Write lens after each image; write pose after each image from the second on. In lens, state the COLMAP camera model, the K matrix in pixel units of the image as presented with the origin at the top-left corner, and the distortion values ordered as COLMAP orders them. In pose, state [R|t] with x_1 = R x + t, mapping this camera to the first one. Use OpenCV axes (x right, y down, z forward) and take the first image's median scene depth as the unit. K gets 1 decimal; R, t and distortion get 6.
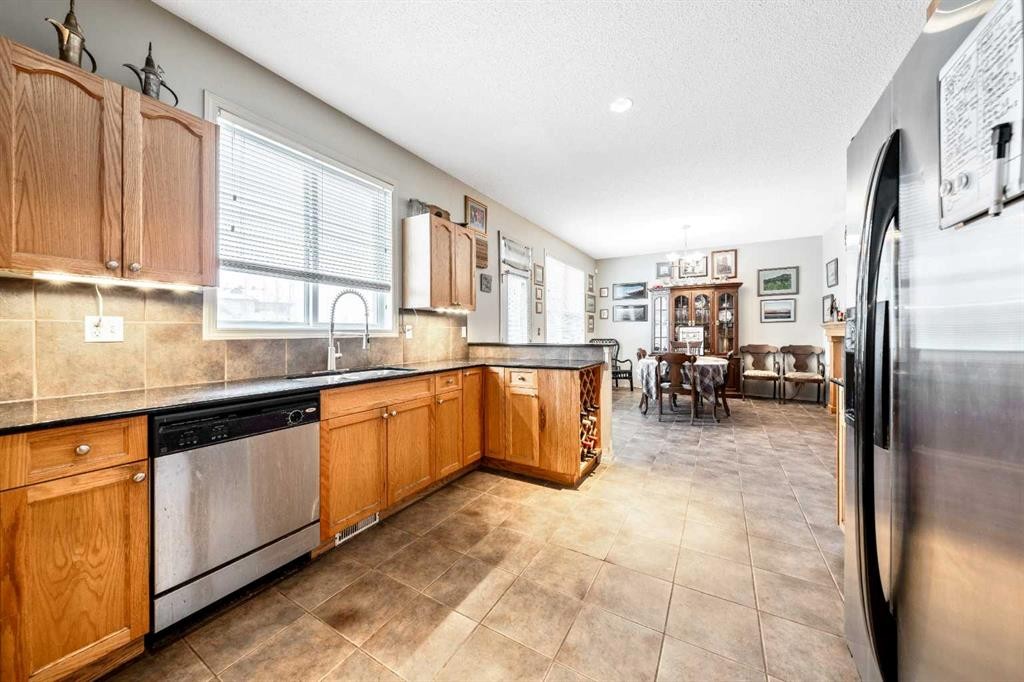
lens RADIAL K [[361.7, 0, 510.6], [0, 361.7, 330.8], [0, 0, 1]] dist [-0.001977, -0.000105]
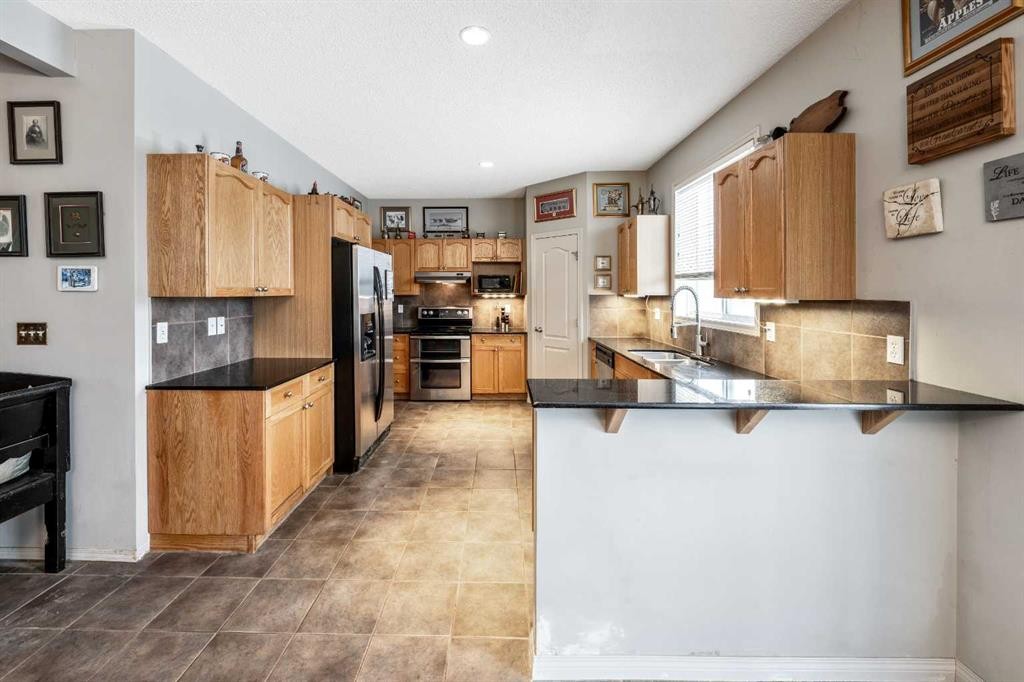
lens RADIAL K [[419.0, 0, 485.8], [0, 419.0, 295.4], [0, 0, 1]] dist [-0.000667, -0.000068]
pose [[-0.883071, 0.010175, -0.469130, 0.866784], [0.008766, 0.999948, 0.005188, -0.112990], [0.469158, 0.000469, -0.883114, 2.200012]]
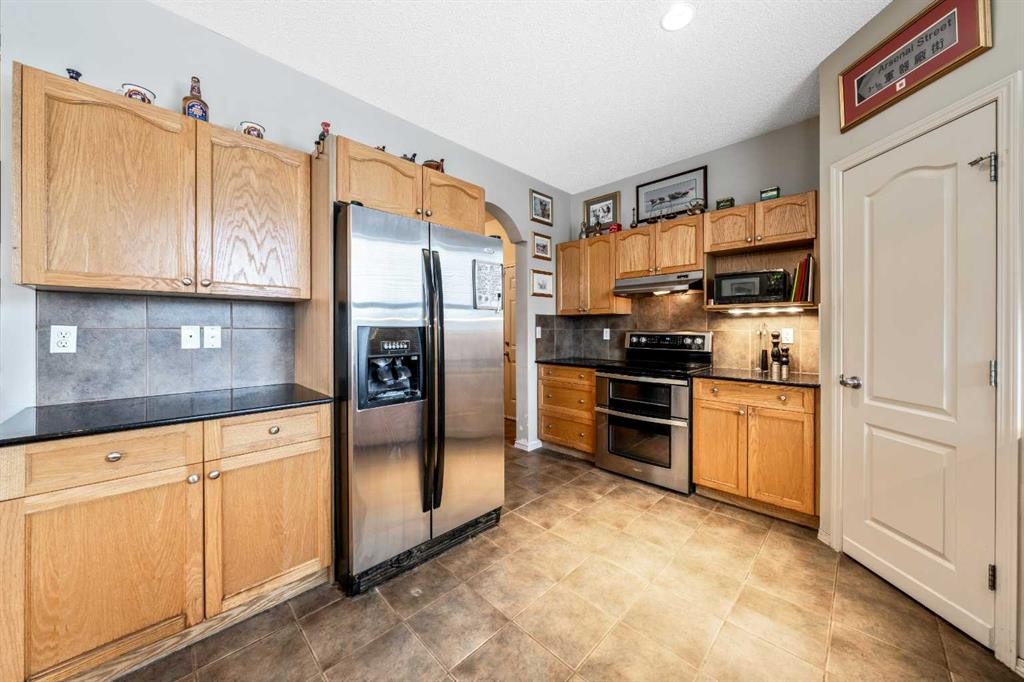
lens RADIAL K [[361.7, 0, 510.6], [0, 361.7, 330.8], [0, 0, 1]] dist [-0.001977, -0.000105]
pose [[-0.966900, 0.003683, 0.255129, 0.021266], [0.003448, 0.999993, -0.001371, -0.024661], [-0.255132, -0.000446, -0.966906, 1.250255]]
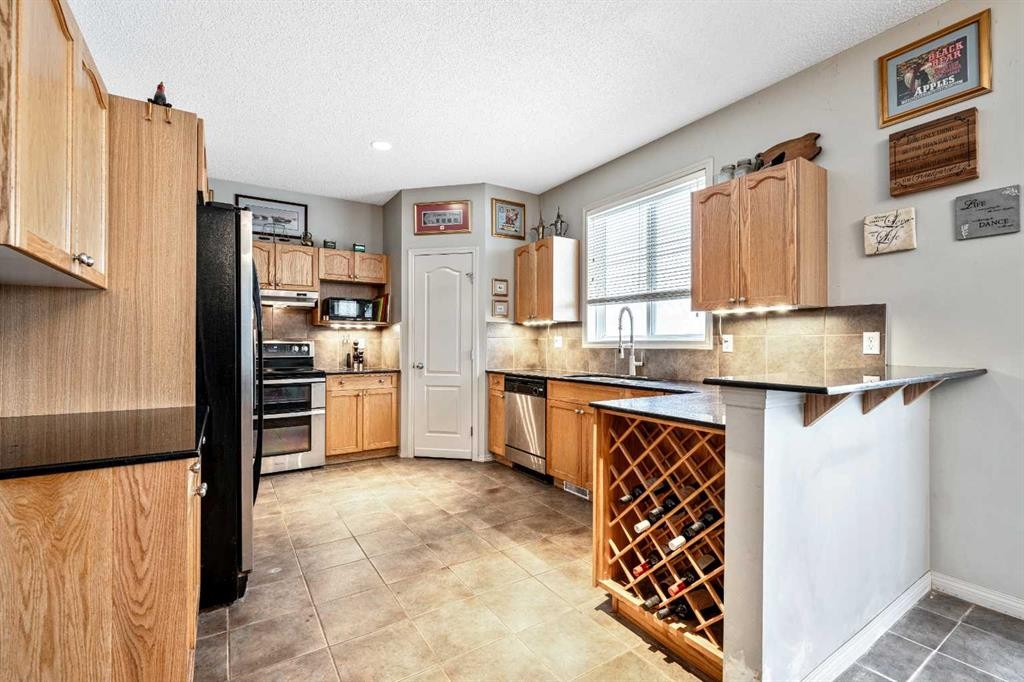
lens RADIAL K [[451.7, 0, 512.0], [0, 451.7, 341.0], [0, 0, 1]] dist [-0.001552, 0.000064]
pose [[-0.458980, -0.000134, -0.888447, 1.174146], [0.007696, 0.999962, -0.004127, -0.001574], [0.888413, -0.008732, -0.458961, 1.567561]]
